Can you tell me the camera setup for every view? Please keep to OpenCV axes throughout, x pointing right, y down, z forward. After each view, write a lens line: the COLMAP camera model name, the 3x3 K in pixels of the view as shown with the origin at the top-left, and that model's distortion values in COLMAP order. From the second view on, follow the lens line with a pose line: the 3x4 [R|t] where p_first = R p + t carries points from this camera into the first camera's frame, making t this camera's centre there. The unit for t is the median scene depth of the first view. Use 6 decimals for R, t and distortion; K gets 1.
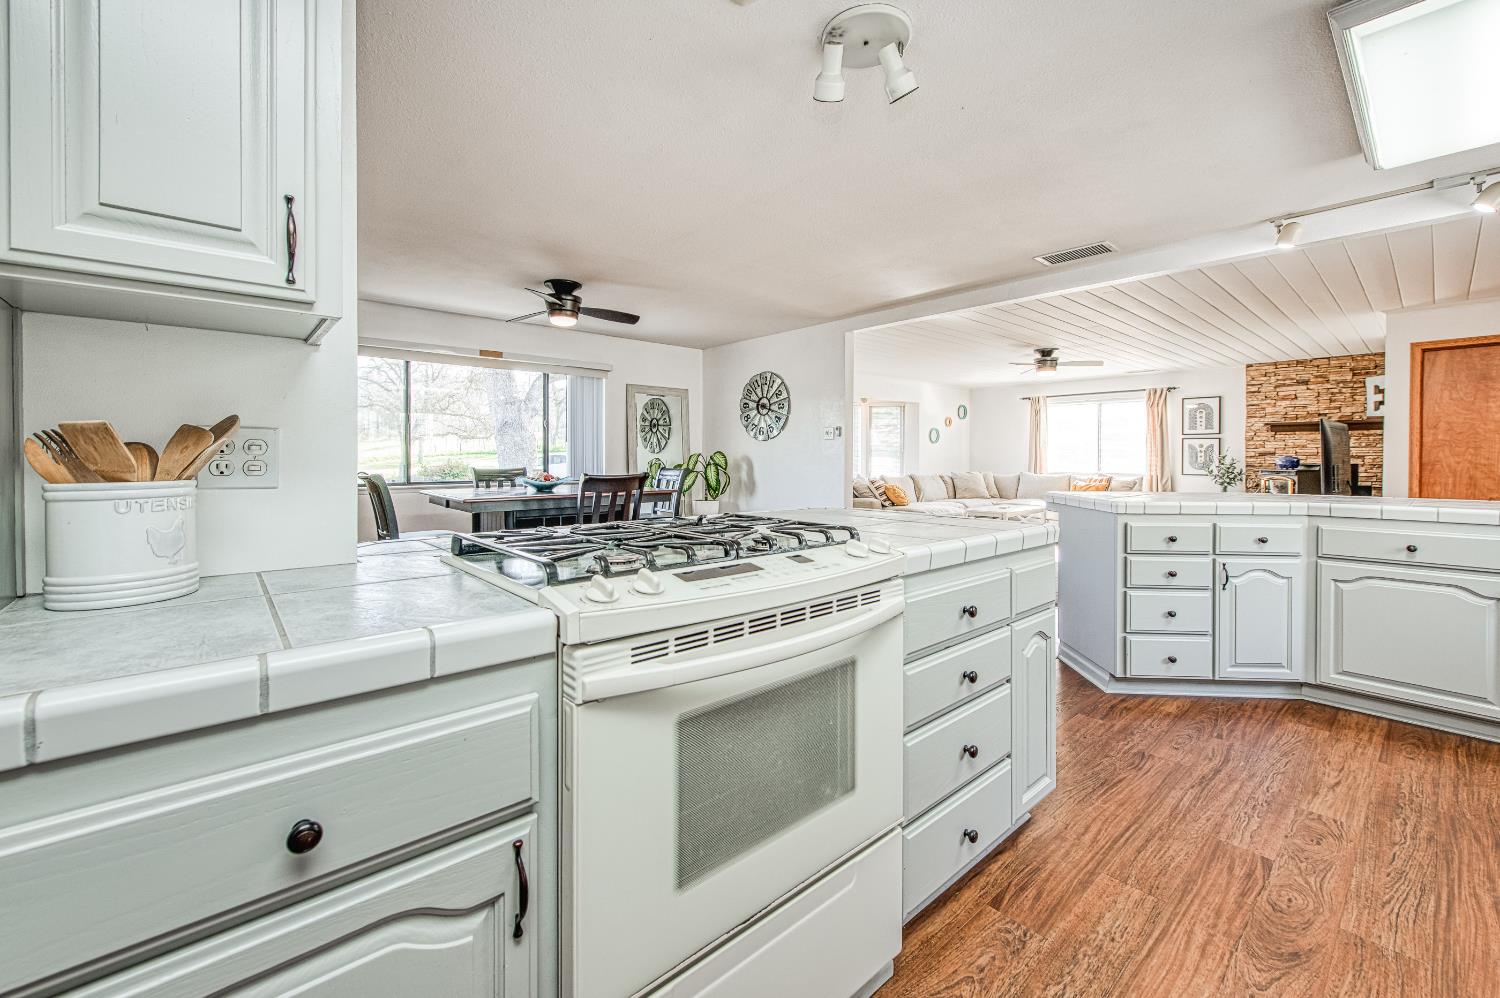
lens RADIAL K [[559.9, 0, 723.3], [0, 559.9, 464.2], [0, 0, 1]] dist [0.006773, 0.000153]
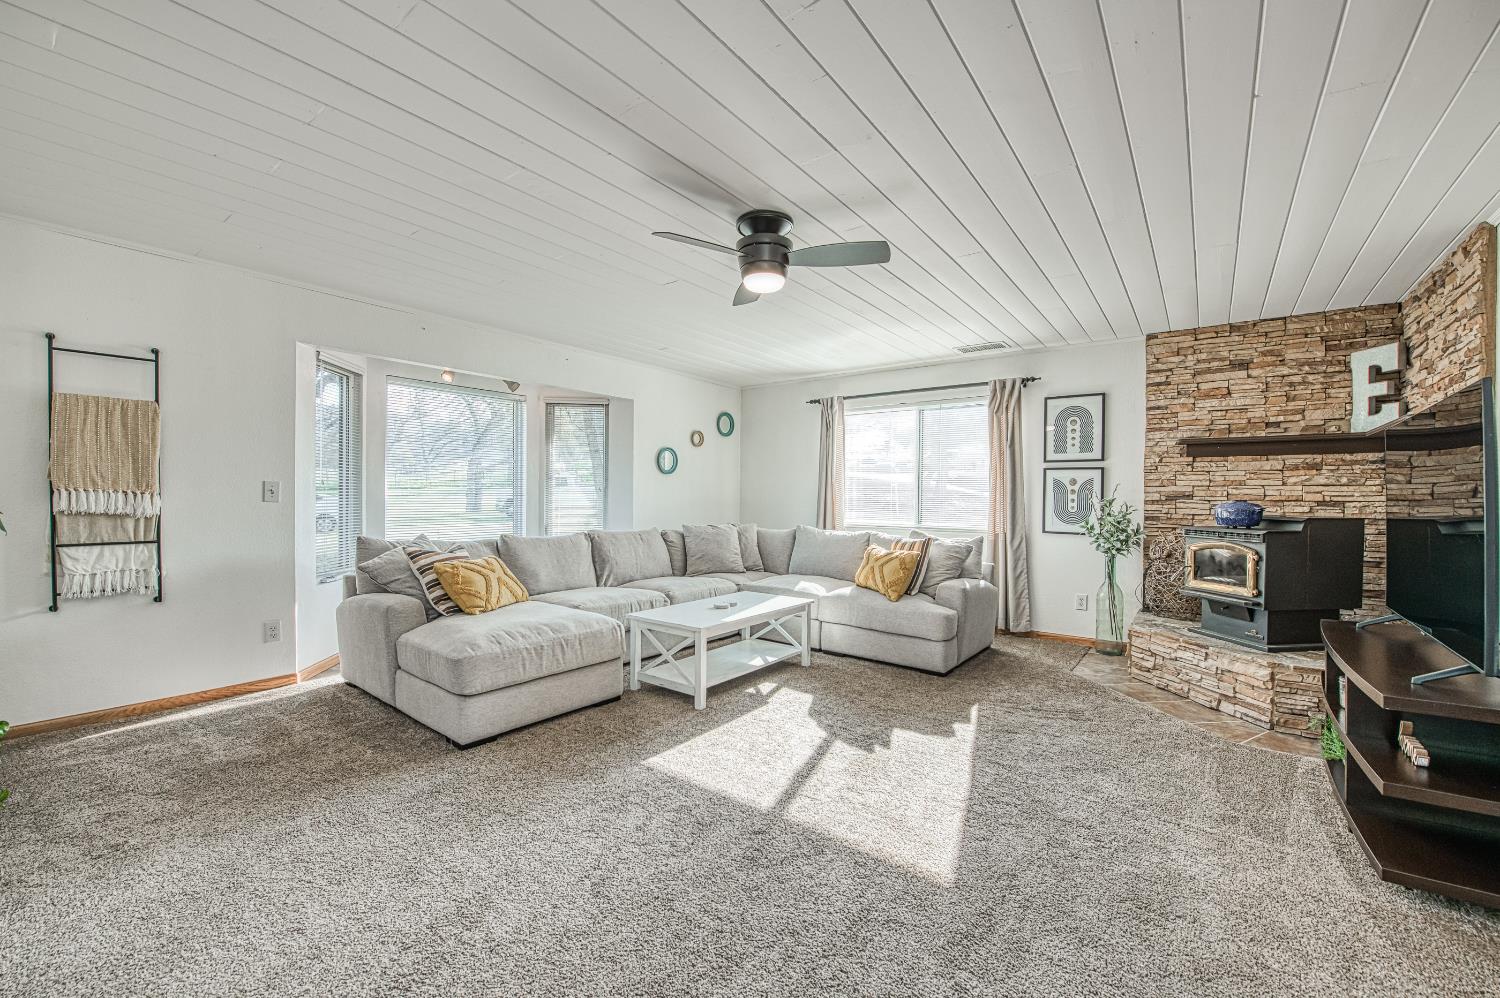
lens RADIAL K [[603.9, 0, 707.1], [0, 603.9, 506.8], [0, 0, 1]] dist [-0.006370, -0.002154]
pose [[0.977756, 0.005531, 0.209671, 0.446006], [-0.006060, 0.999980, 0.001884, -0.007625], [-0.209656, -0.003113, 0.977770, 0.596106]]
